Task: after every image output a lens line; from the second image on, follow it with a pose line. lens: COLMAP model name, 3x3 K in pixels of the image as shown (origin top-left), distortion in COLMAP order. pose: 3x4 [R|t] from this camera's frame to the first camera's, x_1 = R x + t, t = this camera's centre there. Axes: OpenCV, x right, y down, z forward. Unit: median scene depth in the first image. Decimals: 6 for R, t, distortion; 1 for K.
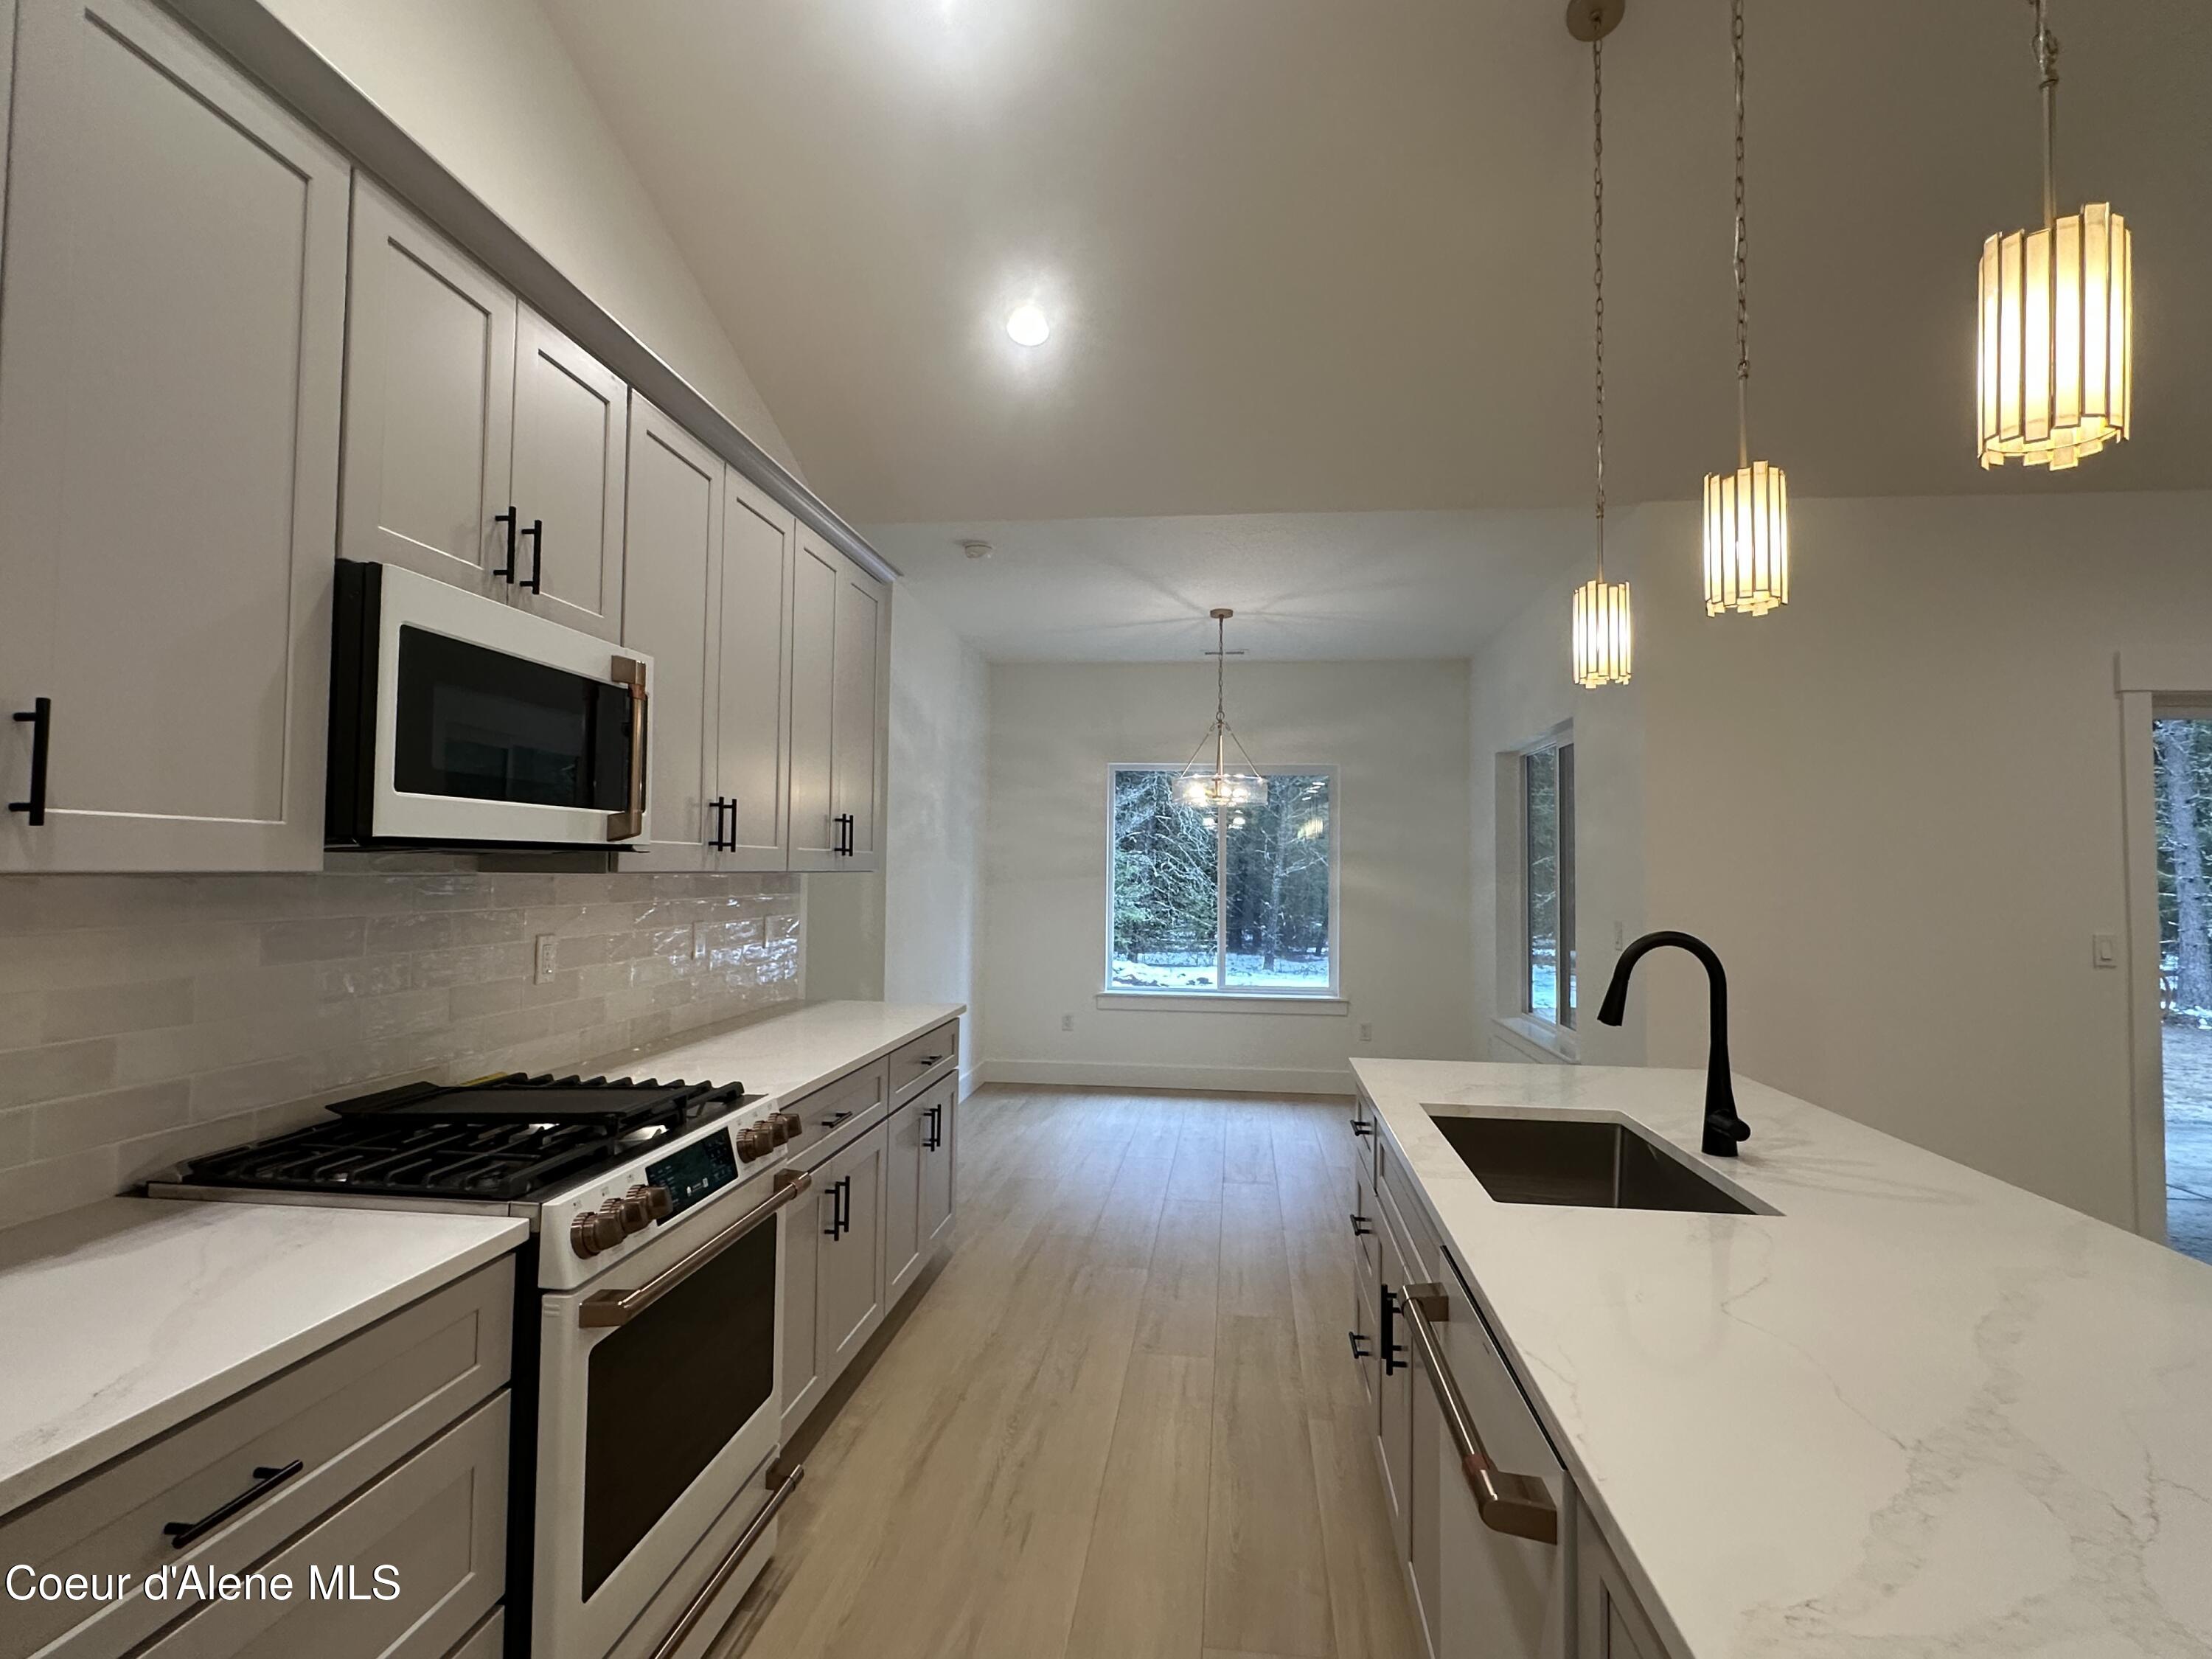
lens RADIAL K [[1124.7, 0, 1099.1], [0, 1124.7, 820.8], [0, 0, 1]] dist [-0.003670, -0.000858]
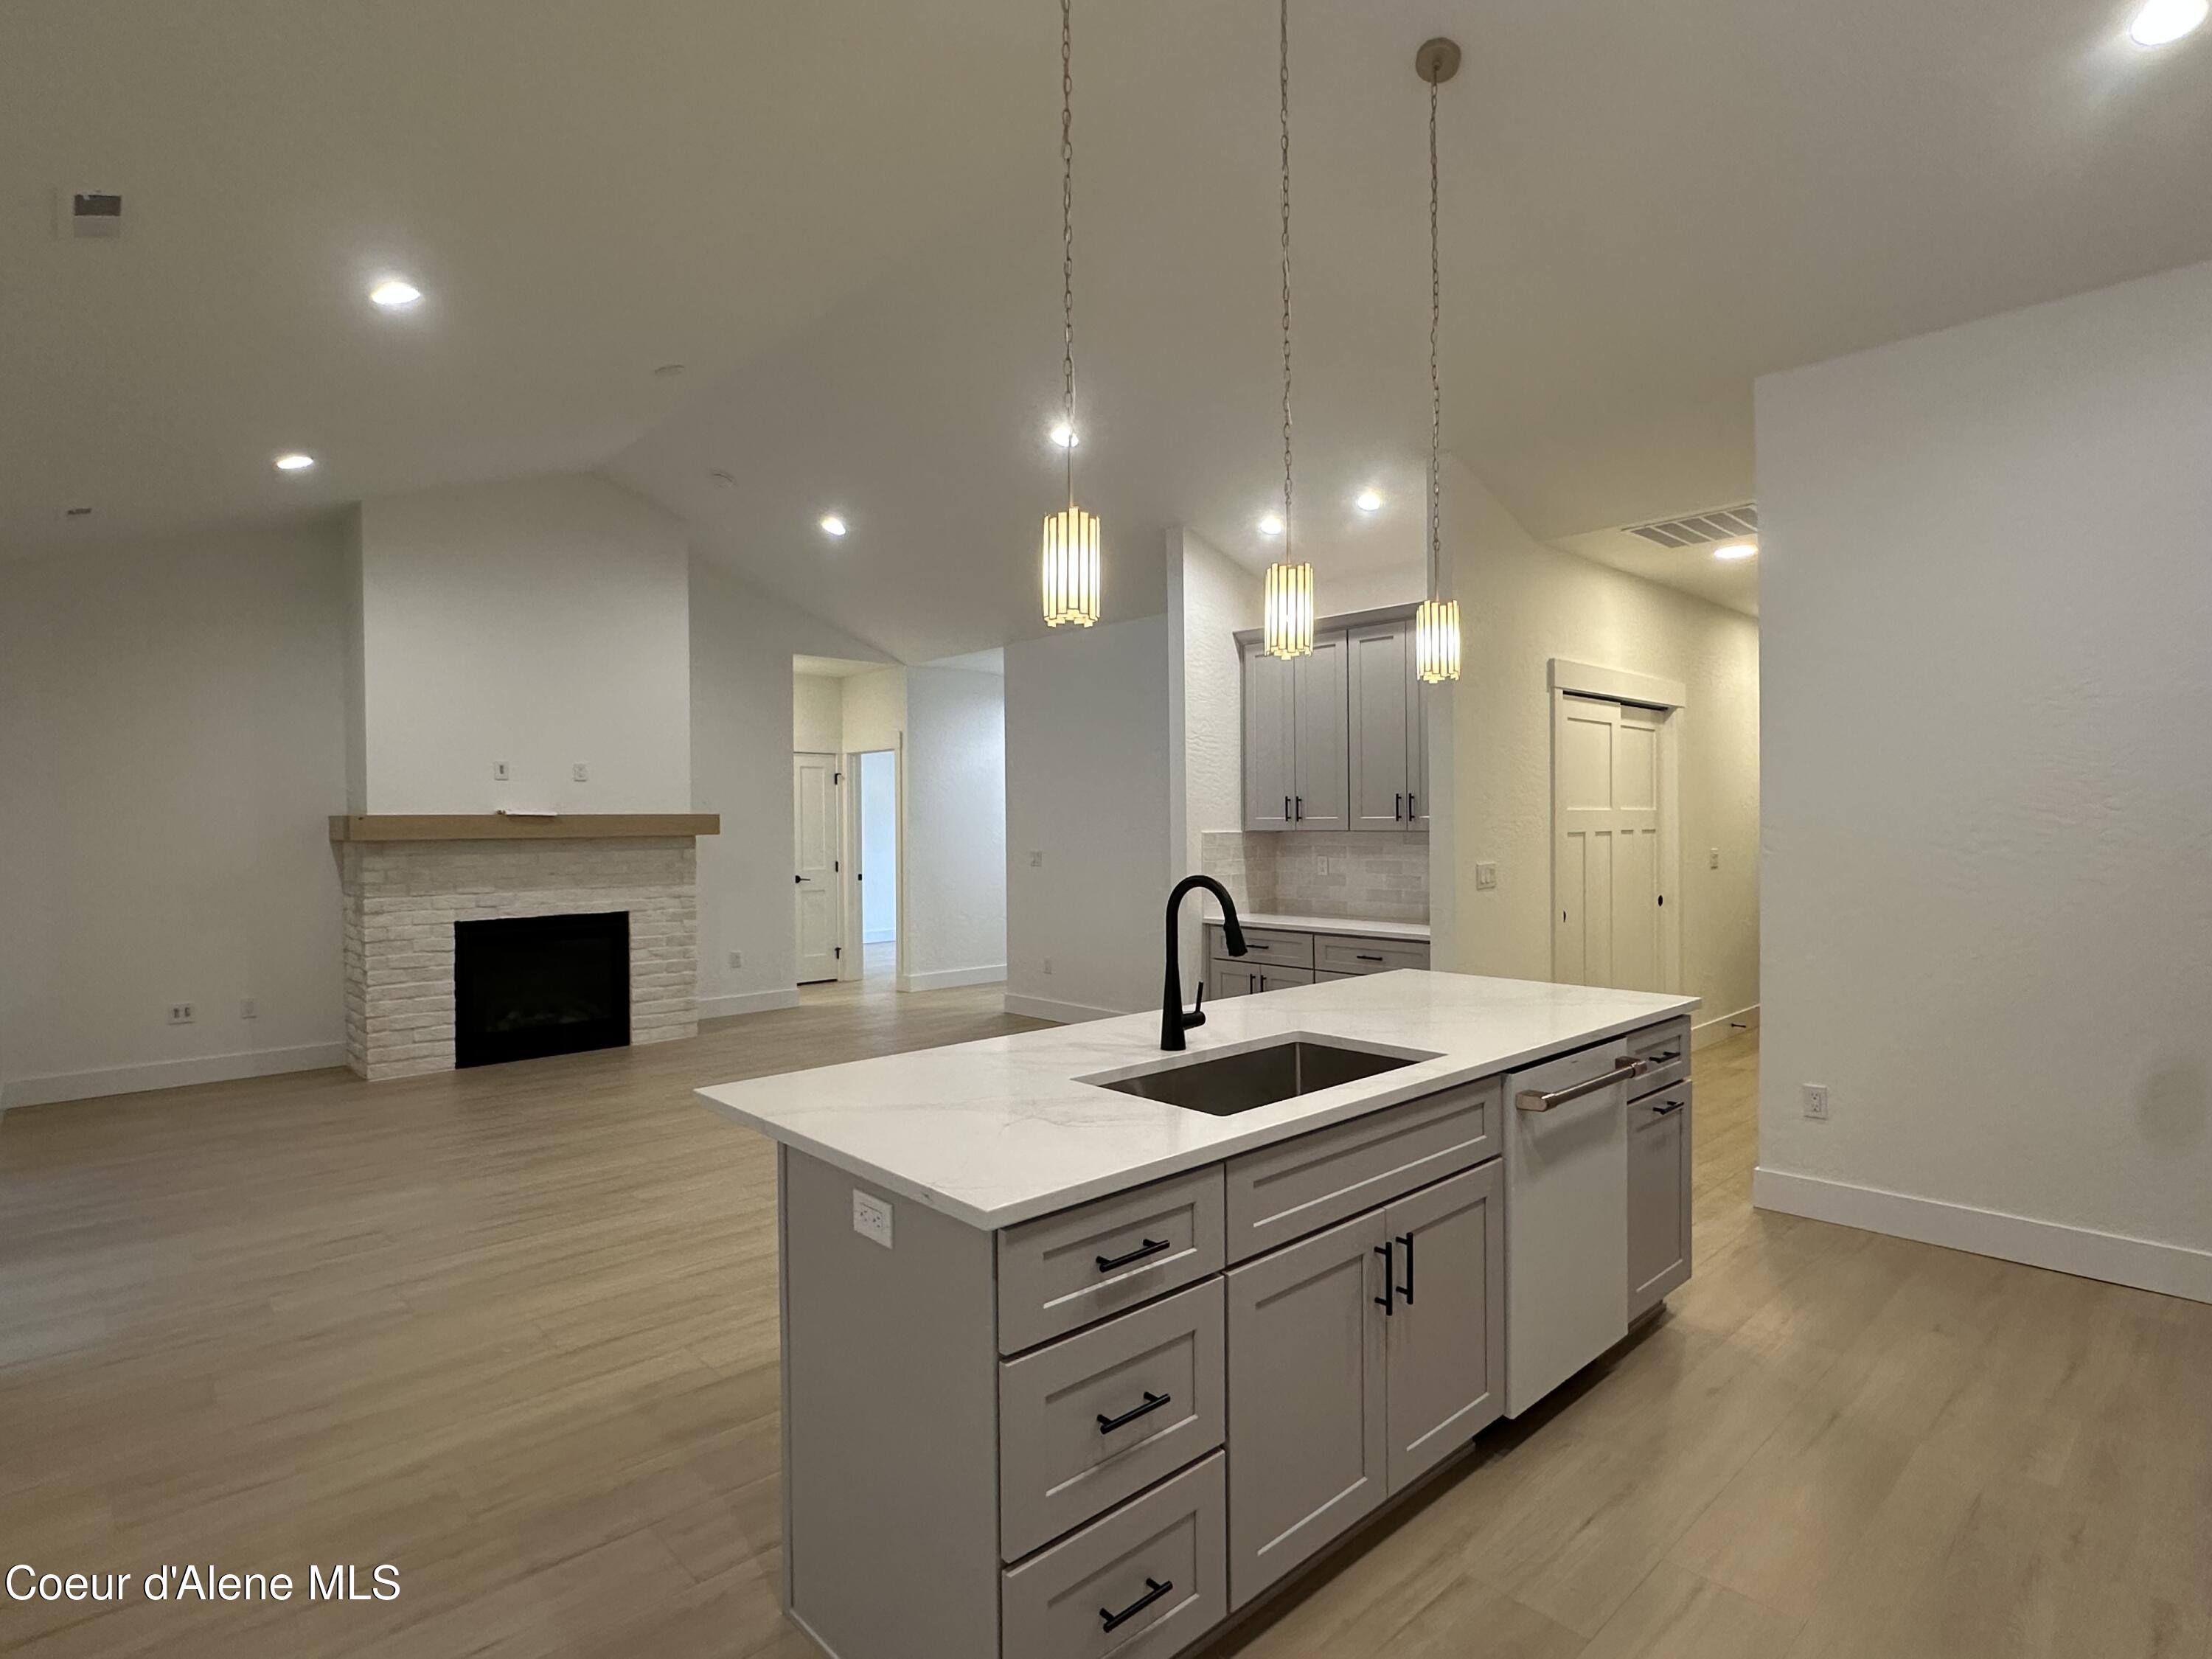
lens RADIAL K [[1124.7, 0, 1104.5], [0, 1124.7, 833.0], [0, 0, 1]] dist [-0.003670, -0.000858]
pose [[-0.763782, -0.011321, 0.645375, -0.103917], [-0.028478, 0.999464, -0.016171, 0.040250], [-0.644846, -0.030730, -0.763694, 1.070863]]
